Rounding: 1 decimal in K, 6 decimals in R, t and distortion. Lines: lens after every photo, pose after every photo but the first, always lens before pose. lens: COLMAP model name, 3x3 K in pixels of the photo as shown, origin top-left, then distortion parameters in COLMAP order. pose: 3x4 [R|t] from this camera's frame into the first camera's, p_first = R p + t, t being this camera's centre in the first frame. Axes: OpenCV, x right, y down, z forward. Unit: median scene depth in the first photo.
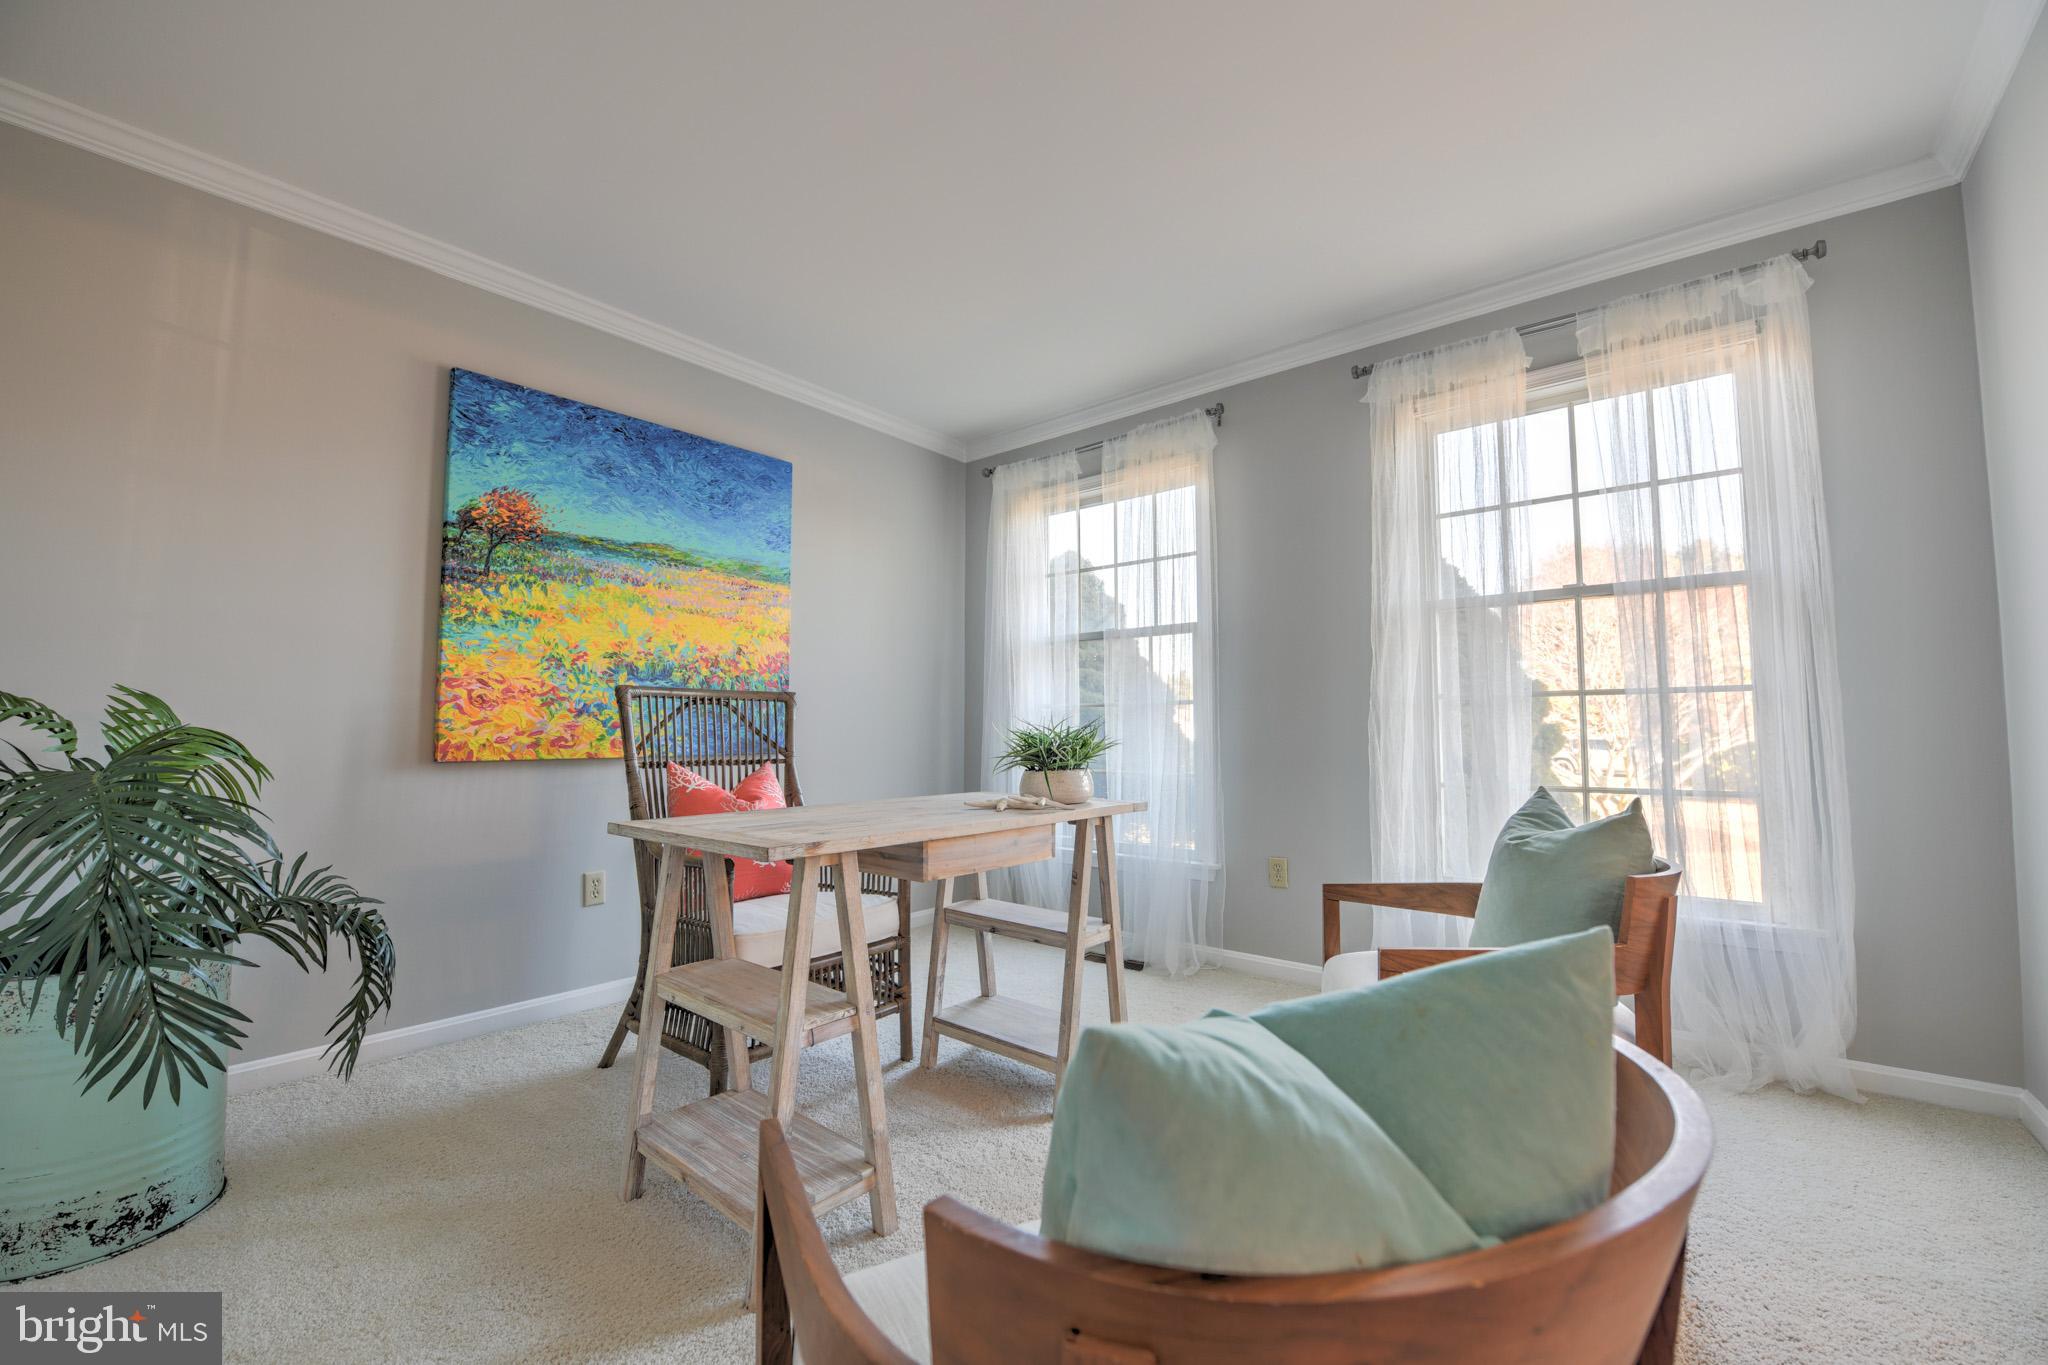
lens RADIAL K [[805.9, 0, 1023.3], [0, 805.9, 679.9], [0, 0, 1]] dist [0.000521, 0.000049]
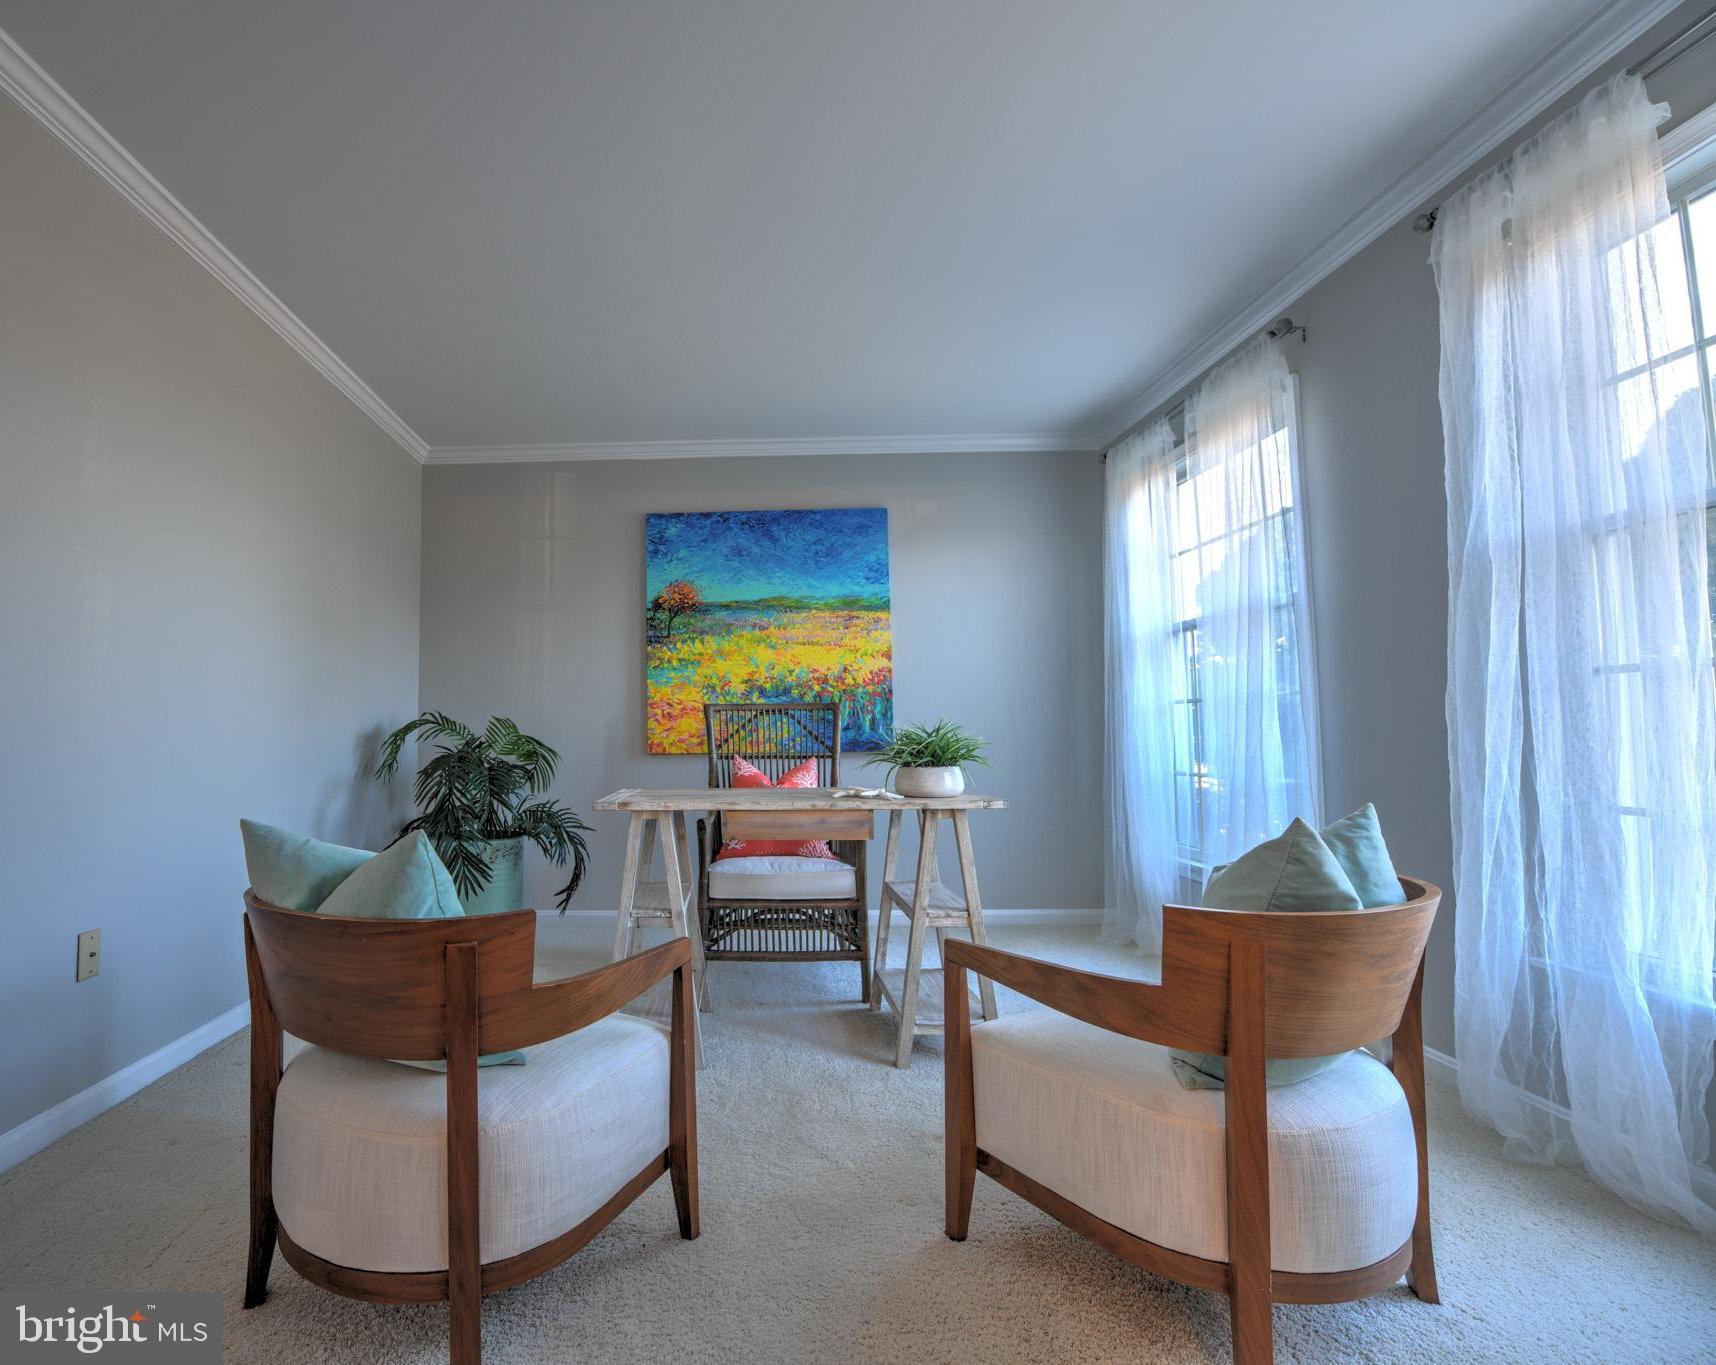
lens RADIAL K [[926.1, 0, 861.6], [0, 926.1, 680.6], [0, 0, 1]] dist [-0.002300, -0.000896]
pose [[0.645799, -0.047567, -0.762024, 0.888403], [0.060432, 0.998111, -0.011089, -0.001122], [0.761112, -0.038889, 0.647453, 0.089487]]
